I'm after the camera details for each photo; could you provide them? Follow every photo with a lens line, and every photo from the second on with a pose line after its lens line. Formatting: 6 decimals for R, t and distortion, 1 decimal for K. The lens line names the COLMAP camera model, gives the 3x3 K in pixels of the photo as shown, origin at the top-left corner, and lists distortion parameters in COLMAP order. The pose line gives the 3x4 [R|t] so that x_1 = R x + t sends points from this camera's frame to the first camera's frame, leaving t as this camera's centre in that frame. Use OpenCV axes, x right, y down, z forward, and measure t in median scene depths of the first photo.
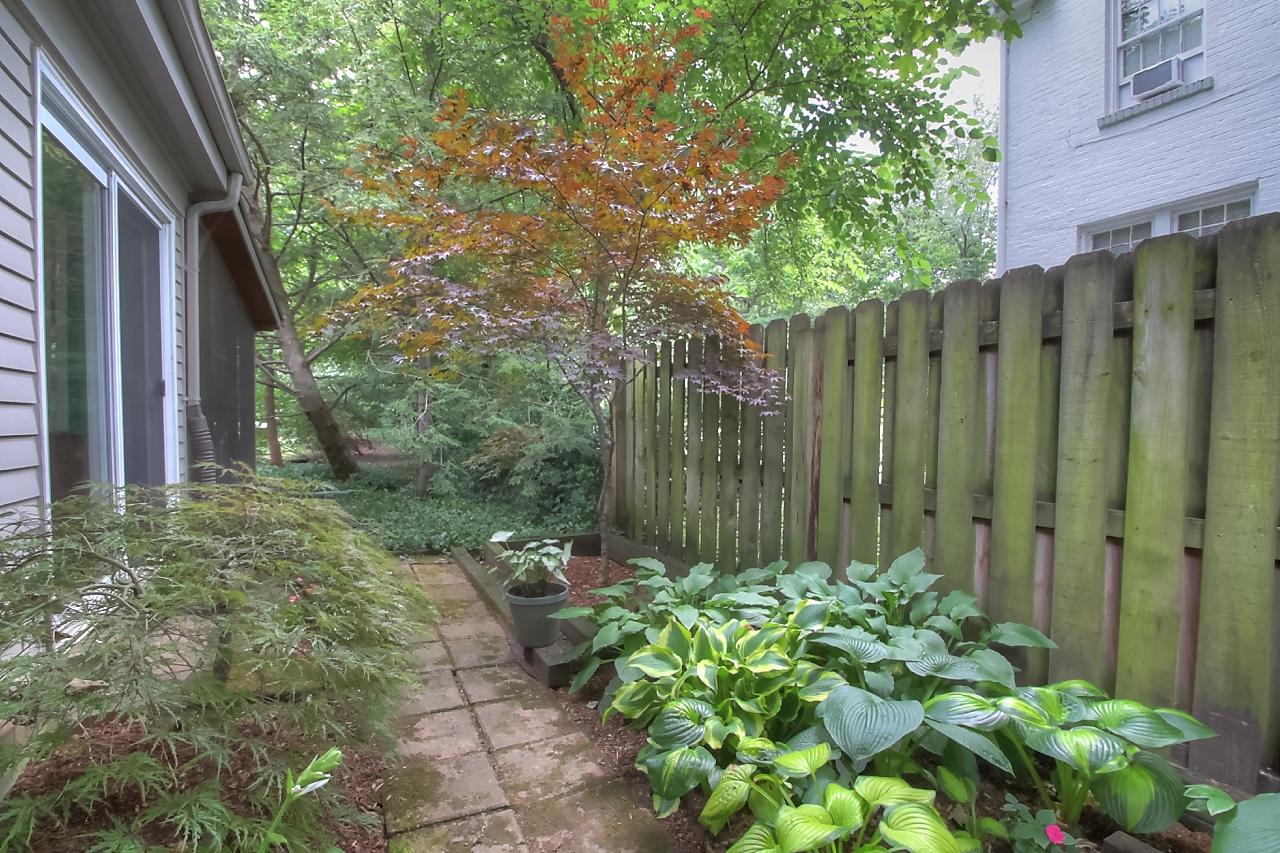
lens RADIAL K [[605.2, 0, 640.0], [0, 605.2, 426.5], [0, 0, 1]] dist [-0.001387, 0.000002]
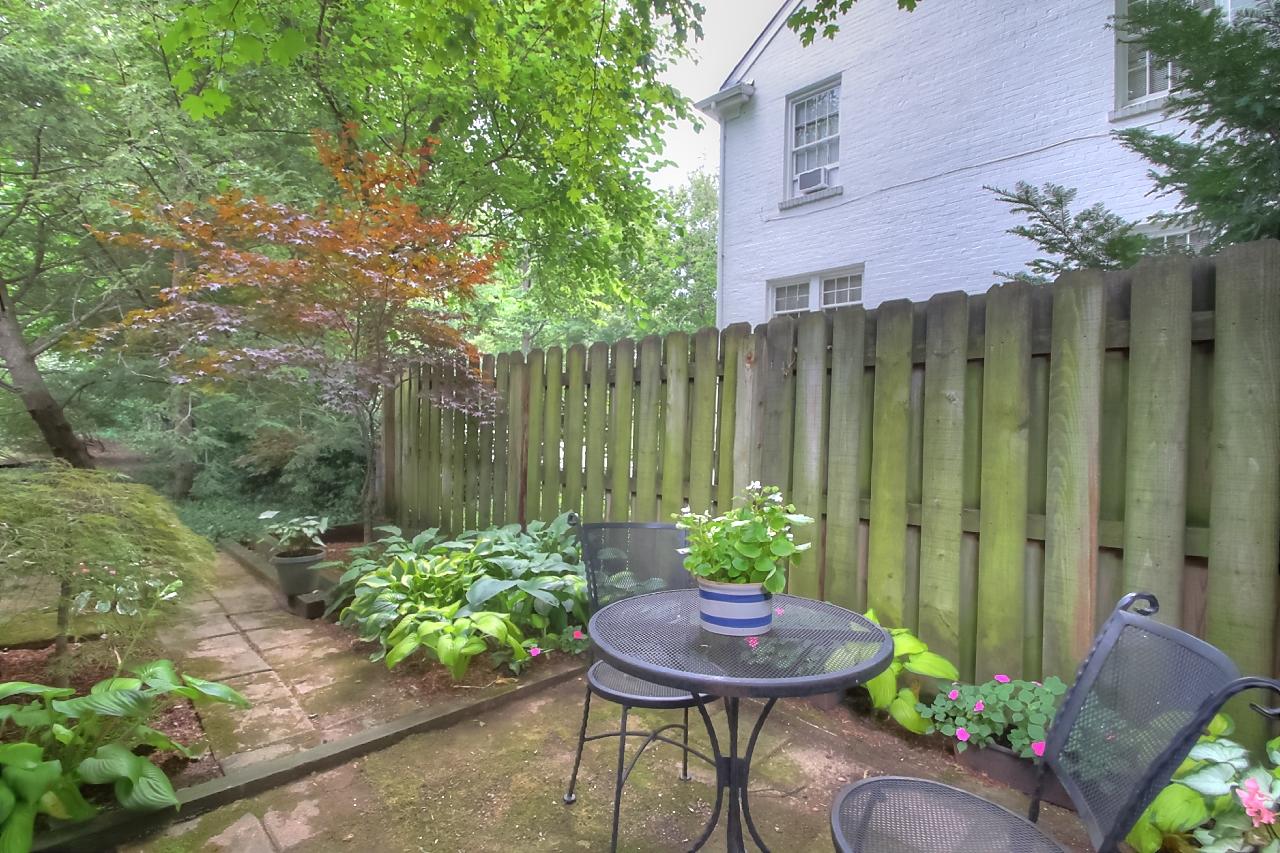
lens RADIAL K [[593.0, 0, 645.5], [0, 593.0, 427.9], [0, 0, 1]] dist [0.022264, -0.025606]
pose [[0.945608, 0.003516, 0.325289, 0.063198], [-0.004481, 0.999988, 0.002217, -0.007781], [-0.325277, -0.003554, 0.945612, -0.251309]]
